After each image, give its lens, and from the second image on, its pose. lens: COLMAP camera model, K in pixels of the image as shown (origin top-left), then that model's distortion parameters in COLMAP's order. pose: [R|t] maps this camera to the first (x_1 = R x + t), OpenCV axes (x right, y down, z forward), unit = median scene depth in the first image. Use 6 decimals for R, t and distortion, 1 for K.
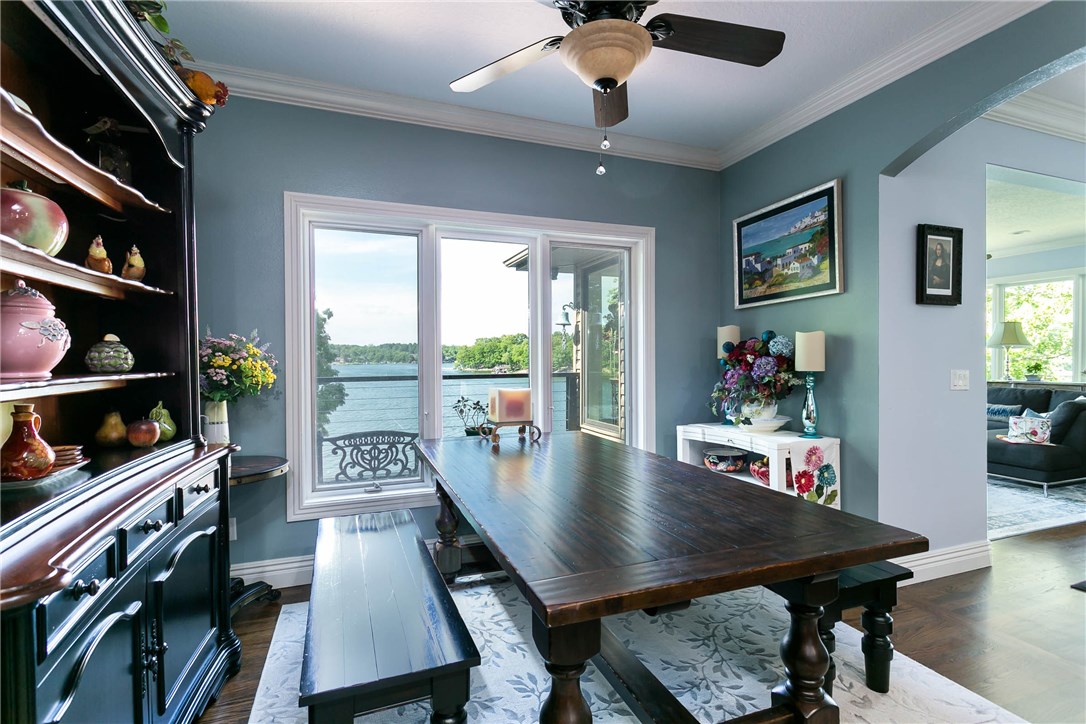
lens RADIAL K [[522.8, 0, 541.8], [0, 522.8, 359.3], [0, 0, 1]] dist [0.002196, 0.002006]
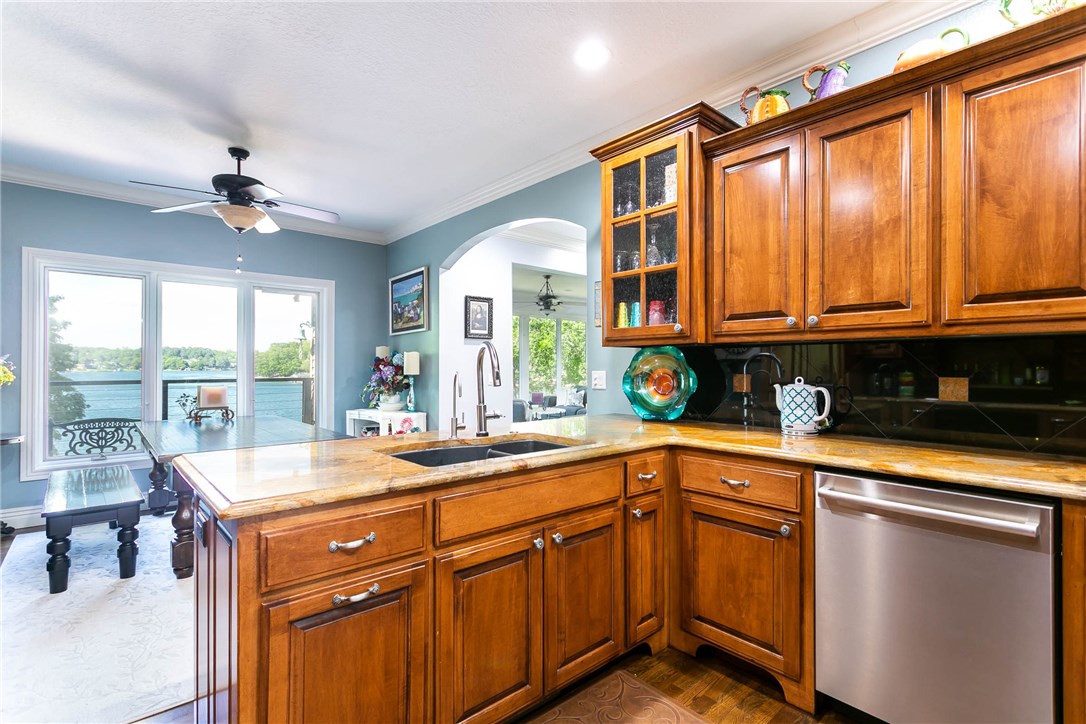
lens RADIAL K [[522.8, 0, 547.0], [0, 522.8, 360.9], [0, 0, 1]] dist [0.002196, 0.002006]
pose [[0.936343, 0.011236, 0.350906, 0.291515], [-0.006915, 0.999884, -0.013563, -0.002695], [-0.351017, 0.010273, 0.936313, -0.705316]]
